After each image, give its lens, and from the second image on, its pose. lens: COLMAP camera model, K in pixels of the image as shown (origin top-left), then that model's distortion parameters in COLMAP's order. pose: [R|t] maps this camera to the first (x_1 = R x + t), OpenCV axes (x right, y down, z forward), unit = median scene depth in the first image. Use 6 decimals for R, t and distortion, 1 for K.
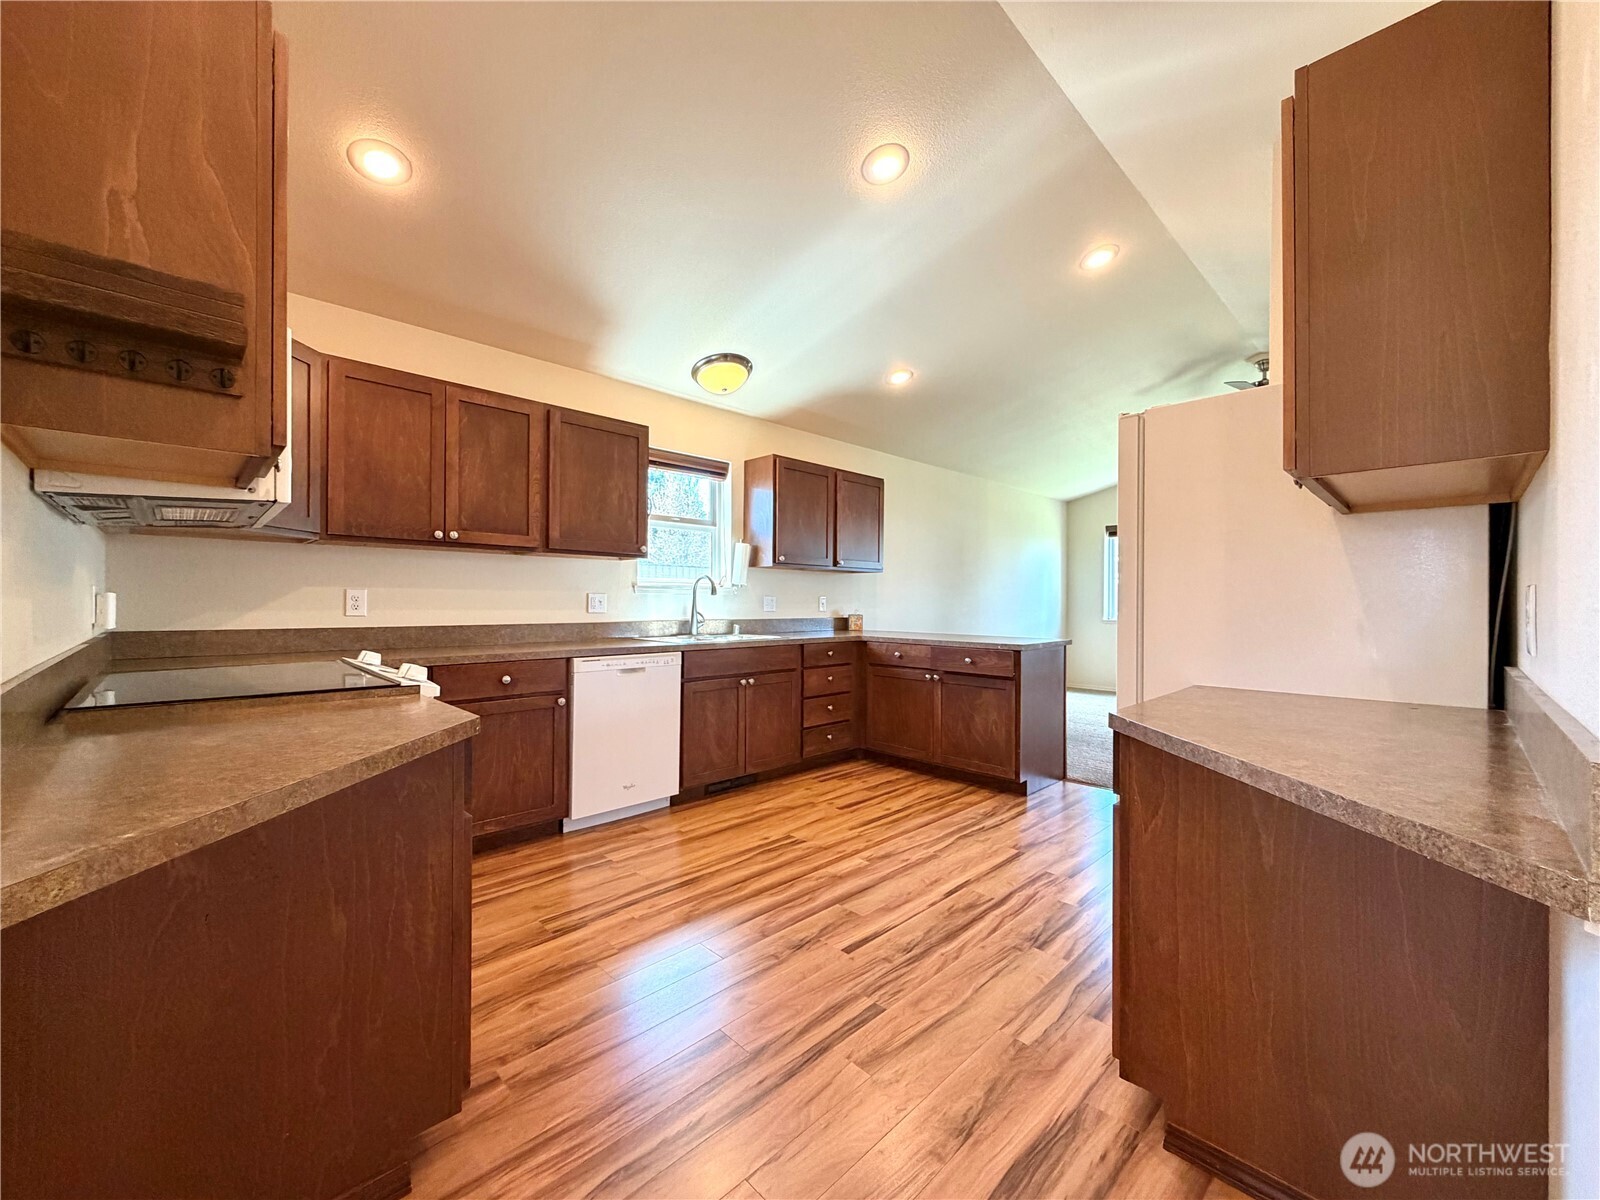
lens RADIAL K [[638.3, 0, 797.2], [0, 638.3, 600.7], [0, 0, 1]] dist [-0.000100, -0.000261]
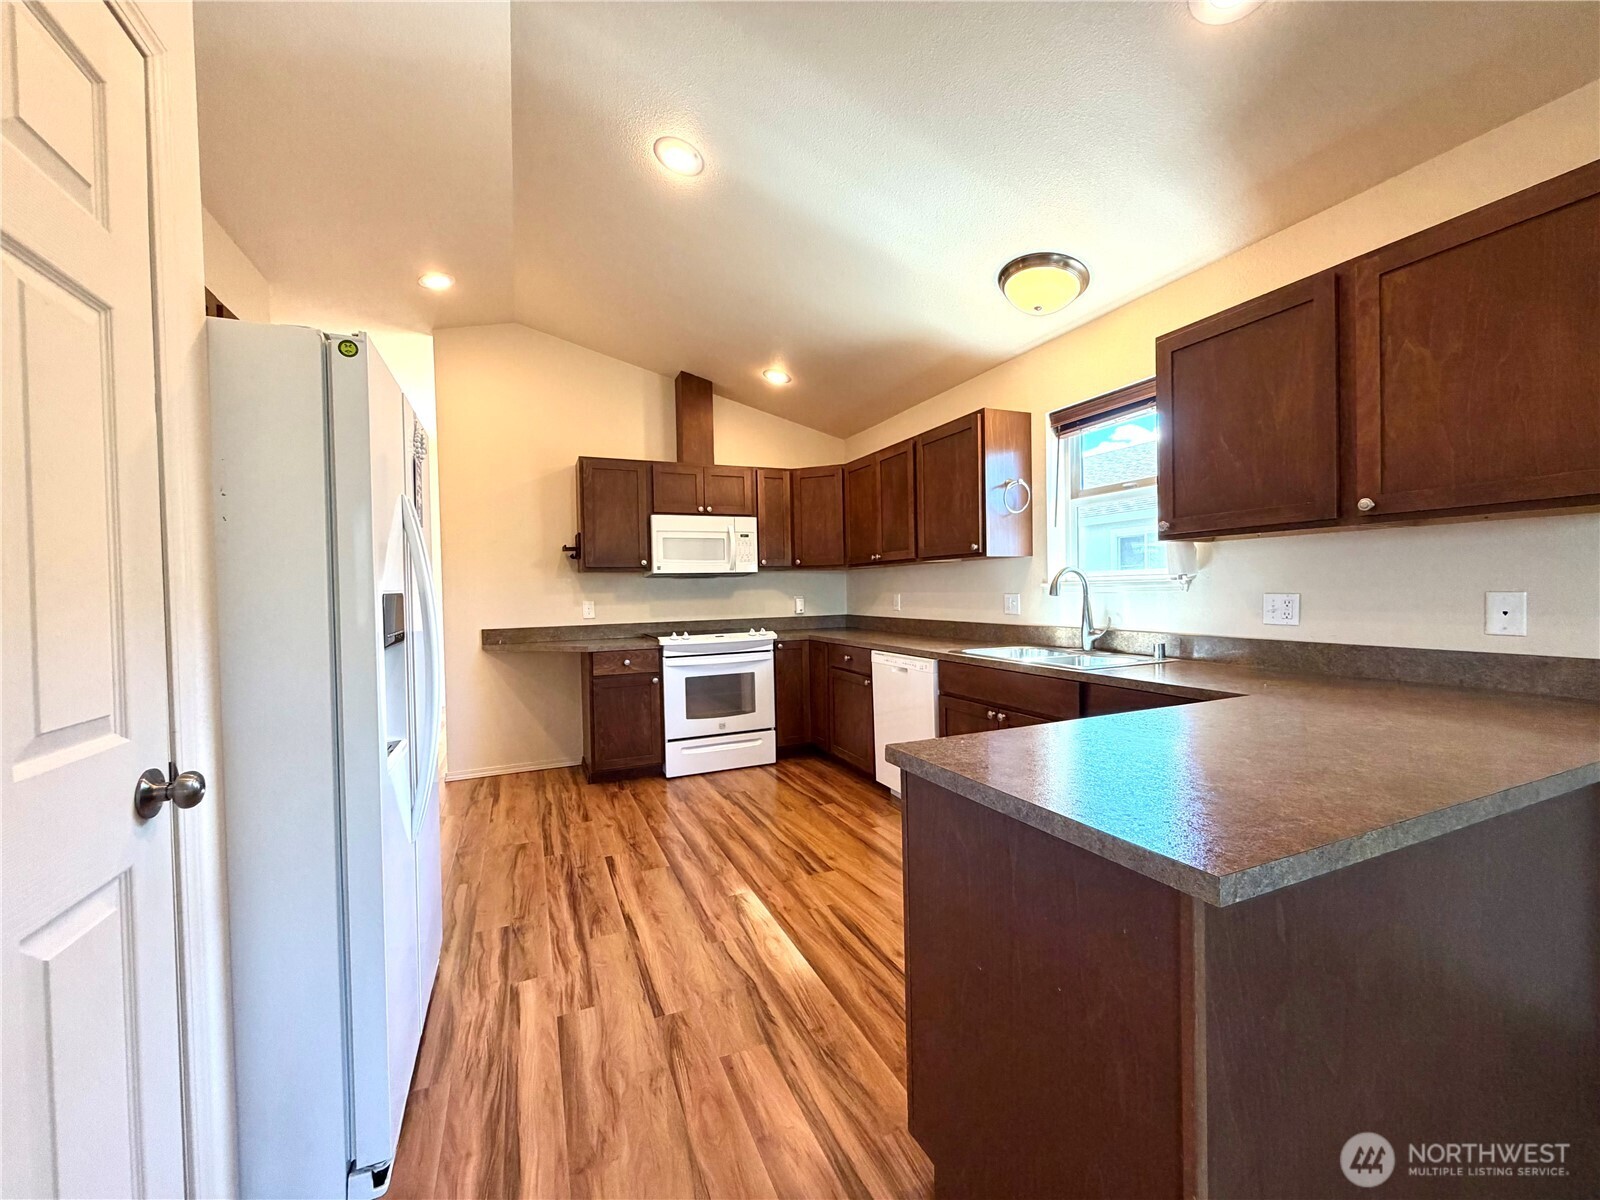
lens RADIAL K [[638.3, 0, 797.2], [0, 638.3, 600.7], [0, 0, 1]] dist [-0.000100, -0.000261]
pose [[-0.356999, 0.013306, -0.934010, 0.936391], [0.013890, 0.999864, 0.008935, -0.020183], [0.934001, -0.009784, -0.357135, 1.431682]]
